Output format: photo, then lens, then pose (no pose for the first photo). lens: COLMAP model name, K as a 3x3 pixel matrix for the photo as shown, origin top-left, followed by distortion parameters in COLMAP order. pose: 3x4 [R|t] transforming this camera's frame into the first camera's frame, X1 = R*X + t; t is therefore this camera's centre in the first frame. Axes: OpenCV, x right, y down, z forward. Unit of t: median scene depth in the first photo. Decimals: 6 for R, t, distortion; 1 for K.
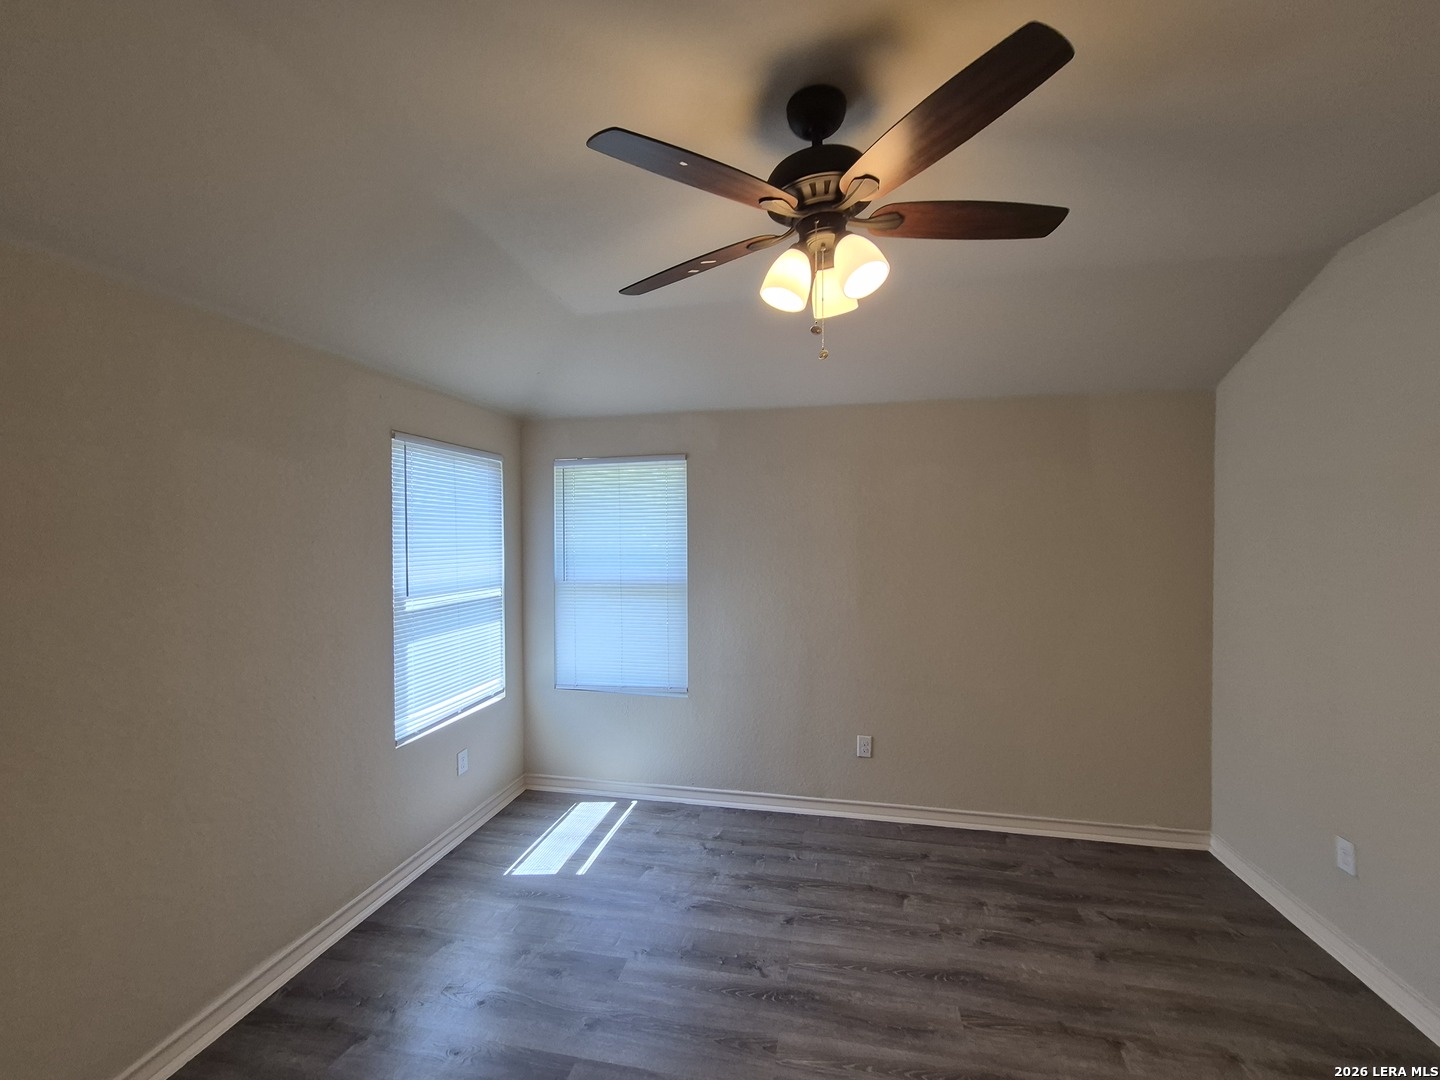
lens RADIAL K [[569.4, 0, 732.9], [0, 569.4, 541.2], [0, 0, 1]] dist [0.002005, 0.000614]
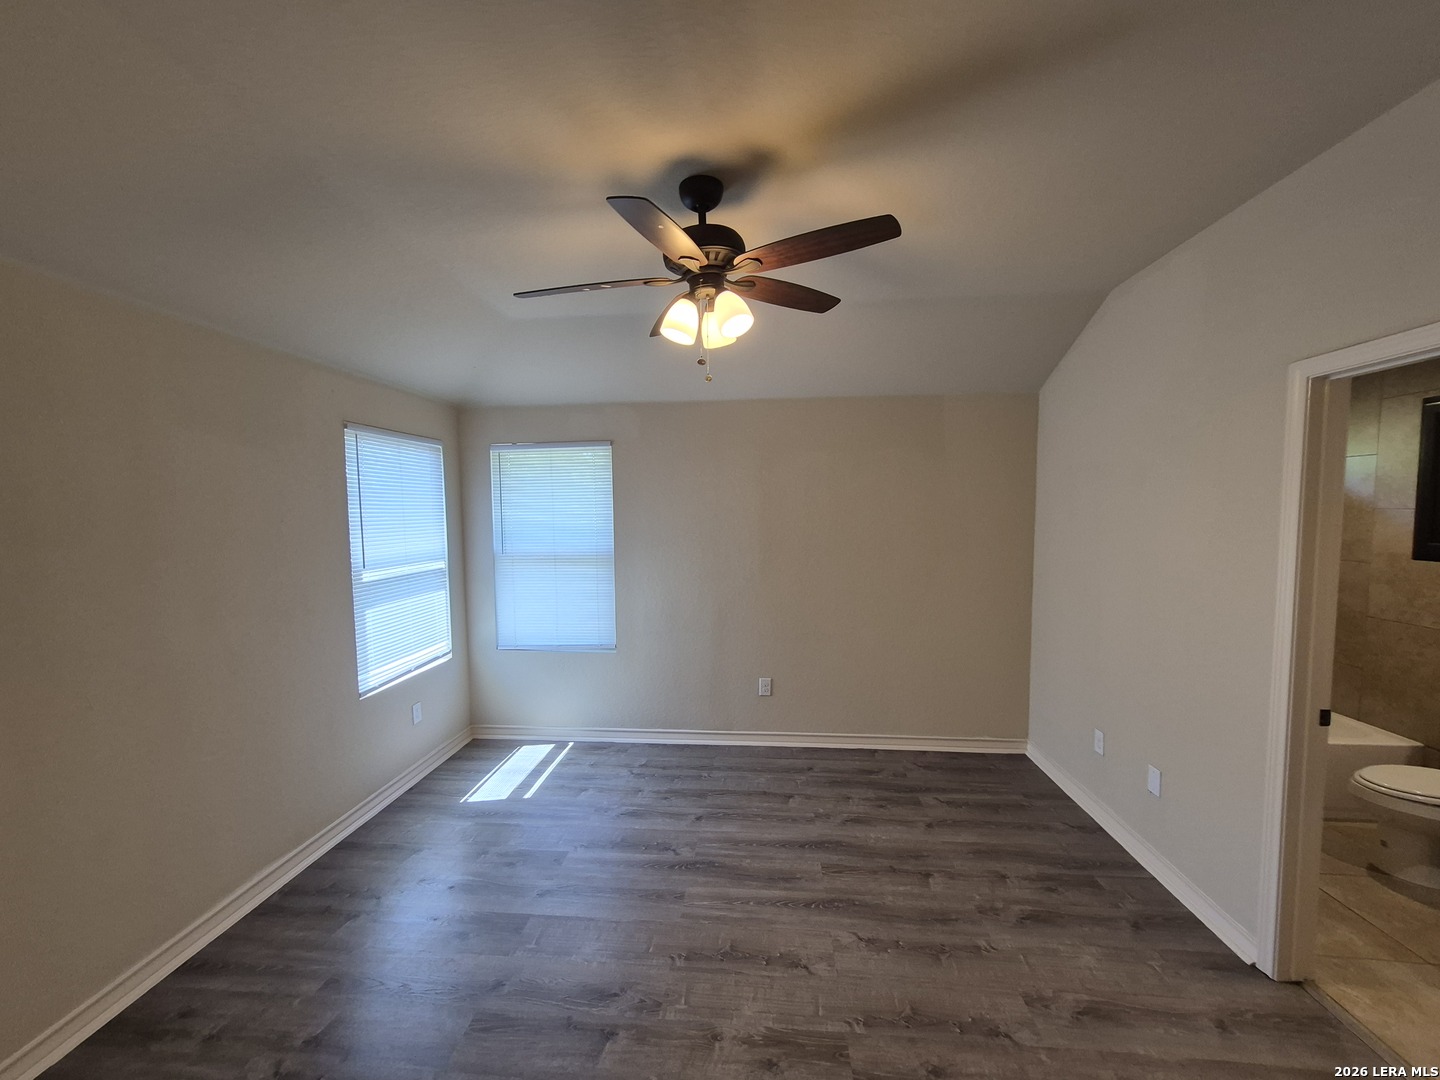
lens RADIAL K [[569.4, 0, 717.1], [0, 569.4, 542.7], [0, 0, 1]] dist [0.002005, 0.000614]
pose [[0.995818, -0.013819, 0.090310, 0.033036], [0.009441, 0.998768, 0.048723, -0.004136], [-0.090872, -0.047667, 0.994721, -0.224307]]
